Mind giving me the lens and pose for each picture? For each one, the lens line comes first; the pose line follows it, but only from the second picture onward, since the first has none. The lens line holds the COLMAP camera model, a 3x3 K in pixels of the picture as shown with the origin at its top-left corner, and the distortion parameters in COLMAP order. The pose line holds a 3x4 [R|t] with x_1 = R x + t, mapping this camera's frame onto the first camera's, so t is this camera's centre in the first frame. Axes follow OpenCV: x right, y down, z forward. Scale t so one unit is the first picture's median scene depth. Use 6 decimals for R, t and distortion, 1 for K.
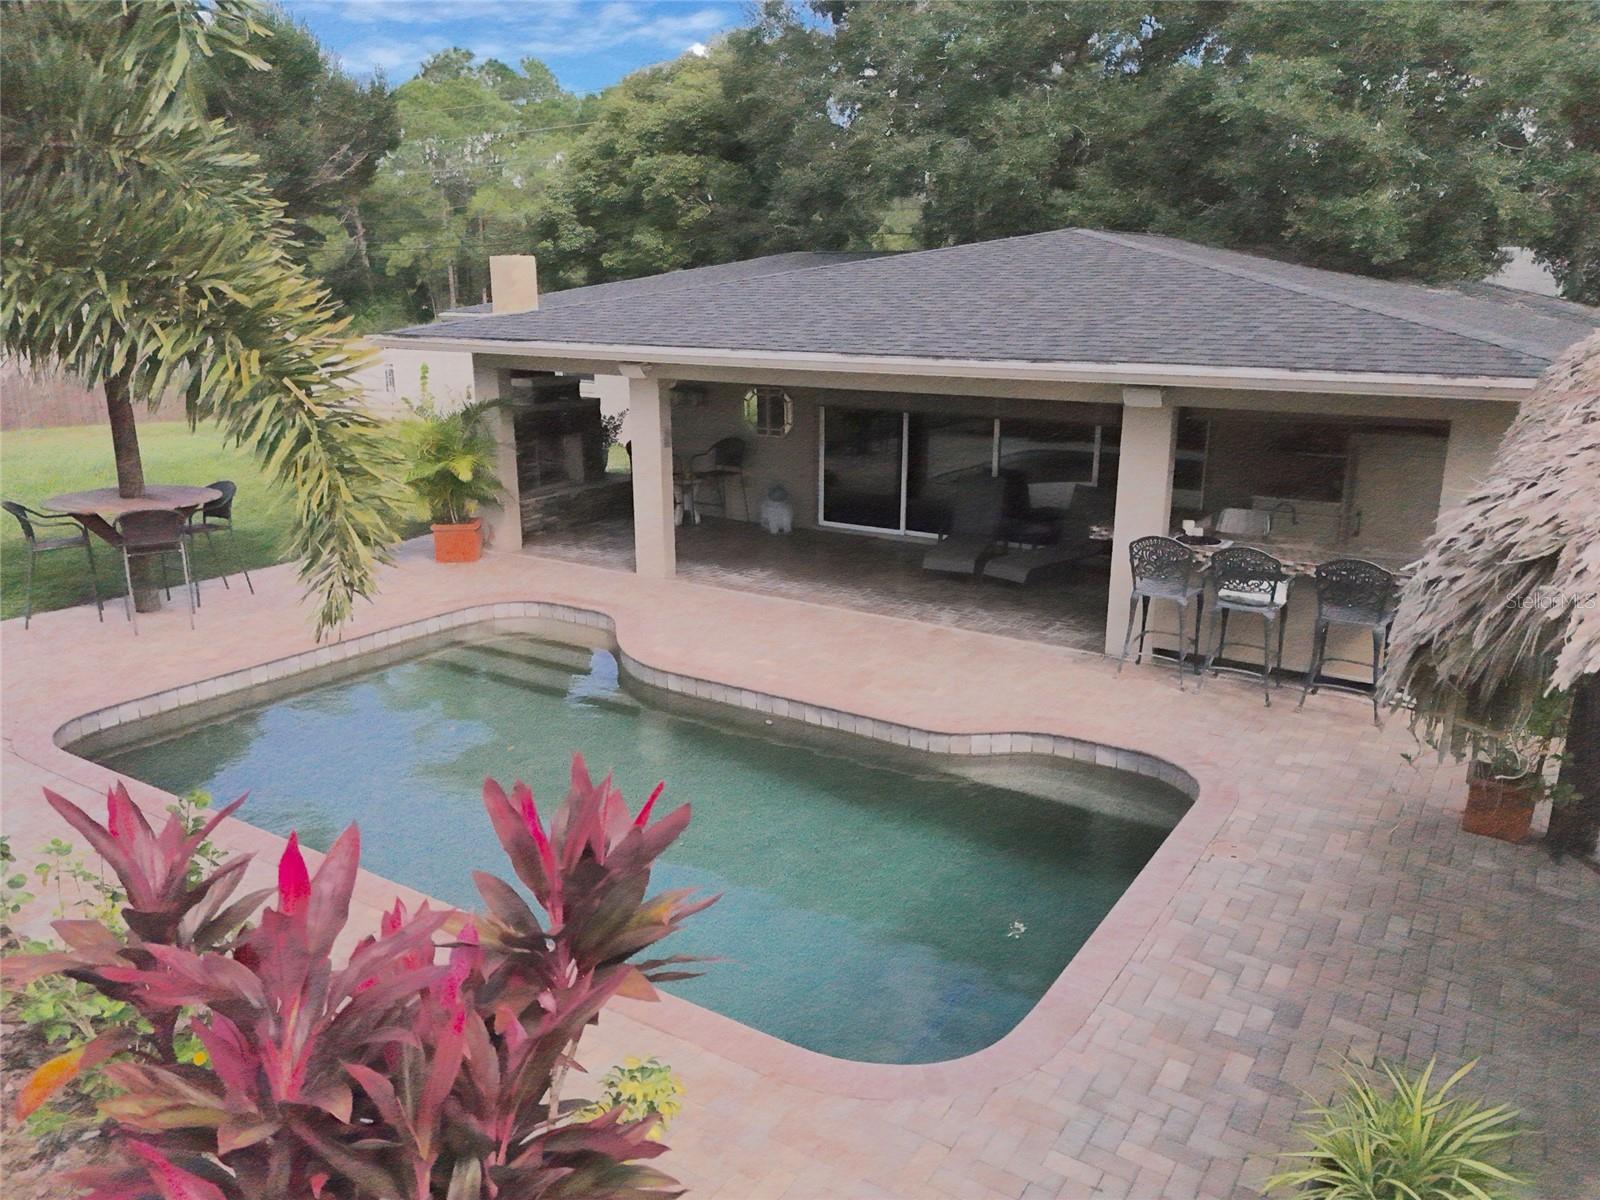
lens RADIAL K [[1177.3, 0, 800.0], [0, 1177.3, 600.0], [0, 0, 1]] dist [0.079314, -0.098434]
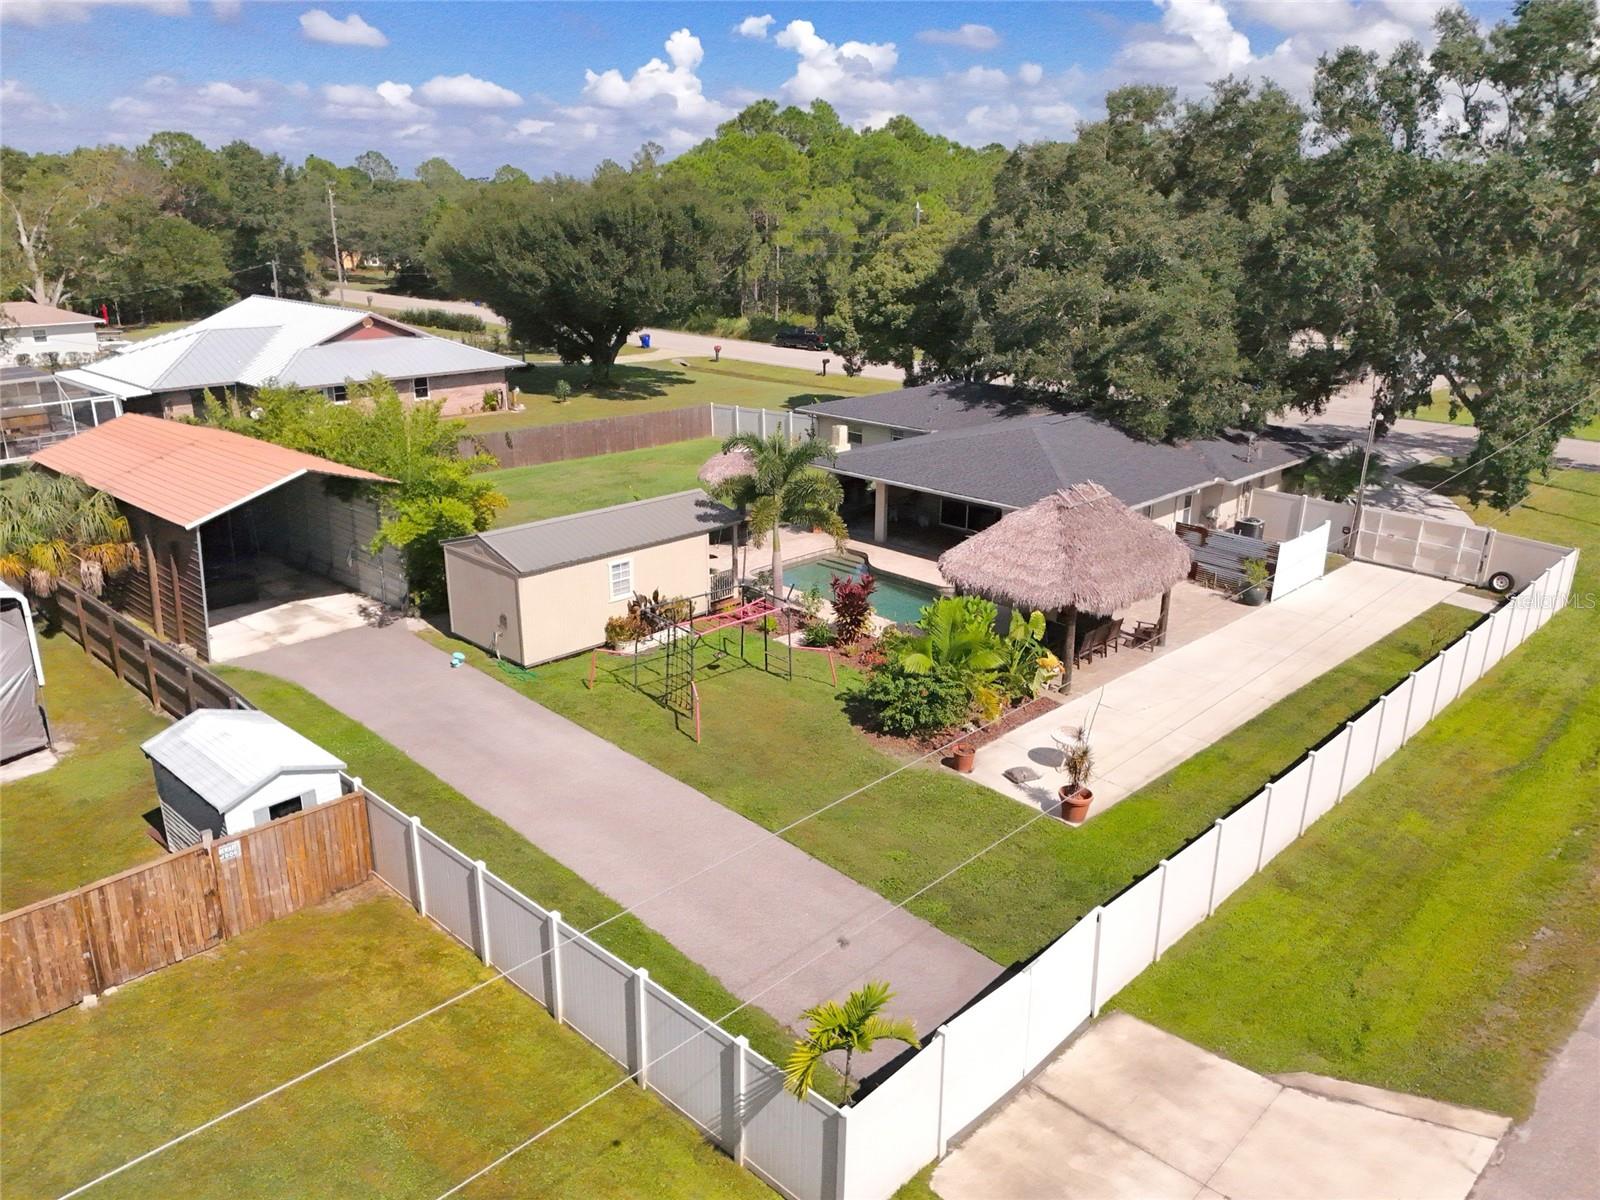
lens RADIAL K [[1177.3, 0, 800.0], [0, 1177.3, 600.0], [0, 0, 1]] dist [0.079314, -0.098434]
pose [[0.978558, 0.070607, -0.193489, 0.113019], [-0.057899, 0.995825, 0.070569, -0.027669], [0.197664, -0.057853, 0.978561, -0.837410]]
